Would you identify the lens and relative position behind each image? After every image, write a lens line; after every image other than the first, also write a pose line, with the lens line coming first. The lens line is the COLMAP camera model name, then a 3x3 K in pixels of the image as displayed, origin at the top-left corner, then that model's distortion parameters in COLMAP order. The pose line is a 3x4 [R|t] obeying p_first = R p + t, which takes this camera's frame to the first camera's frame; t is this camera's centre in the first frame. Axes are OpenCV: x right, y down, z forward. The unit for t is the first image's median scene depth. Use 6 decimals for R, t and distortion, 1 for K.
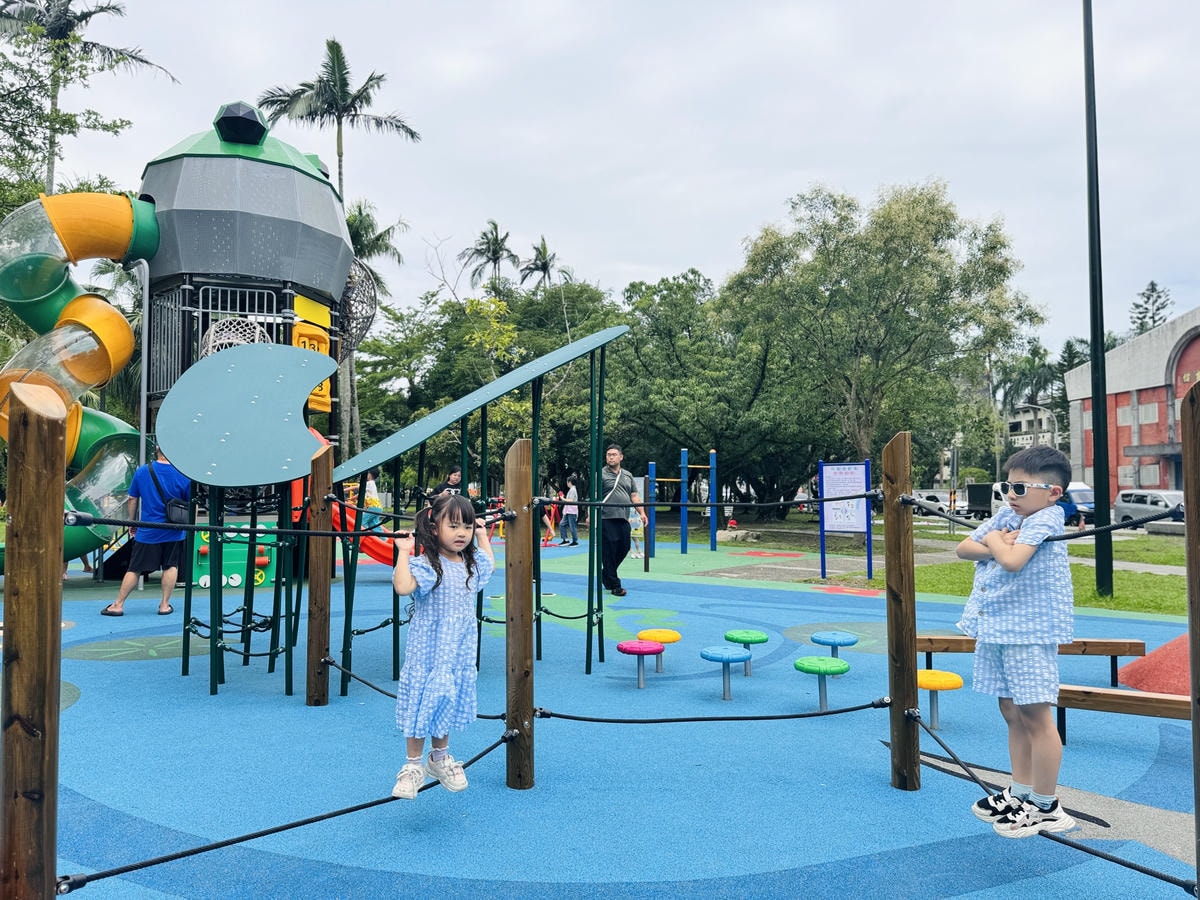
lens RADIAL K [[851.6, 0, 600.0], [0, 851.6, 450.0], [0, 0, 1]] dist [0.047628, -0.064285]
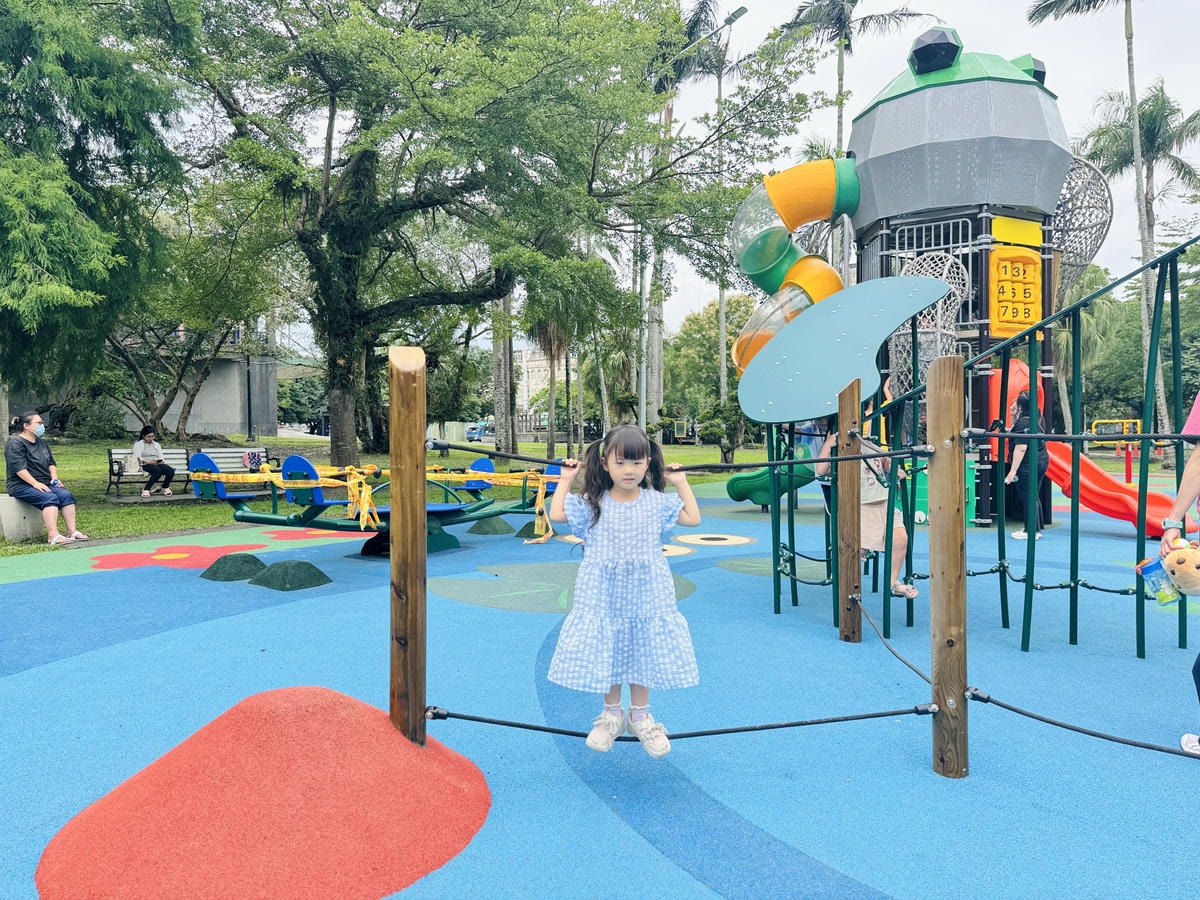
lens RADIAL K [[851.6, 0, 600.0], [0, 851.6, 450.0], [0, 0, 1]] dist [0.047628, -0.064285]
pose [[0.610341, 0.010641, -0.792067, 0.129837], [0.044119, 0.997901, 0.047403, 0.008003], [0.790909, -0.063878, 0.608590, 0.085818]]
